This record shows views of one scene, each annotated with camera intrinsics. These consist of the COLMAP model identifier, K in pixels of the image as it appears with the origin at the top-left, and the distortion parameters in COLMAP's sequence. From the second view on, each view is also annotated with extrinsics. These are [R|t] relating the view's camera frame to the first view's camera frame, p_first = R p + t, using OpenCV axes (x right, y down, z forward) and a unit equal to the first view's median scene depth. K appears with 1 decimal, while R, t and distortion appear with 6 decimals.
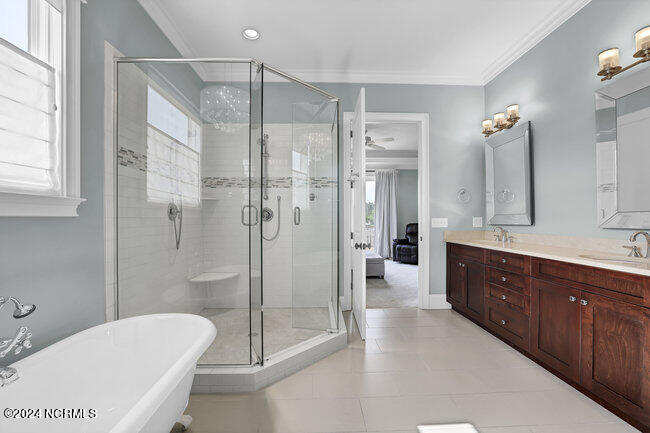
lens RADIAL K [[286.5, 0, 322.9], [0, 286.5, 214.4], [0, 0, 1]] dist [-0.022212, 0.001093]
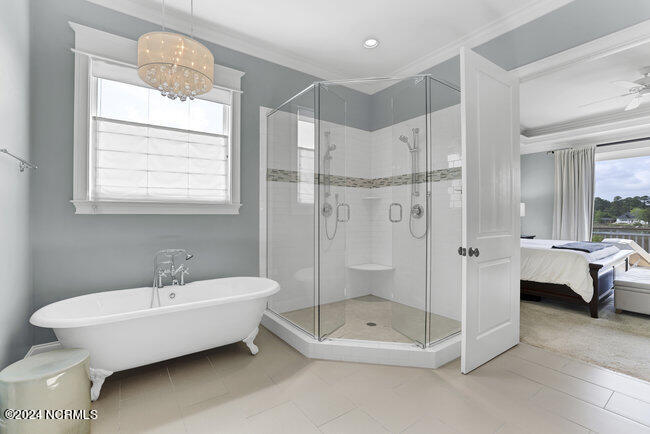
lens RADIAL K [[286.5, 0, 322.9], [0, 286.5, 214.9], [0, 0, 1]] dist [-0.022212, 0.001093]
pose [[0.537608, -0.010146, -0.843134, 0.786392], [0.014323, 0.999893, -0.002900, 0.020586], [0.843073, -0.010517, 0.537696, 0.393064]]
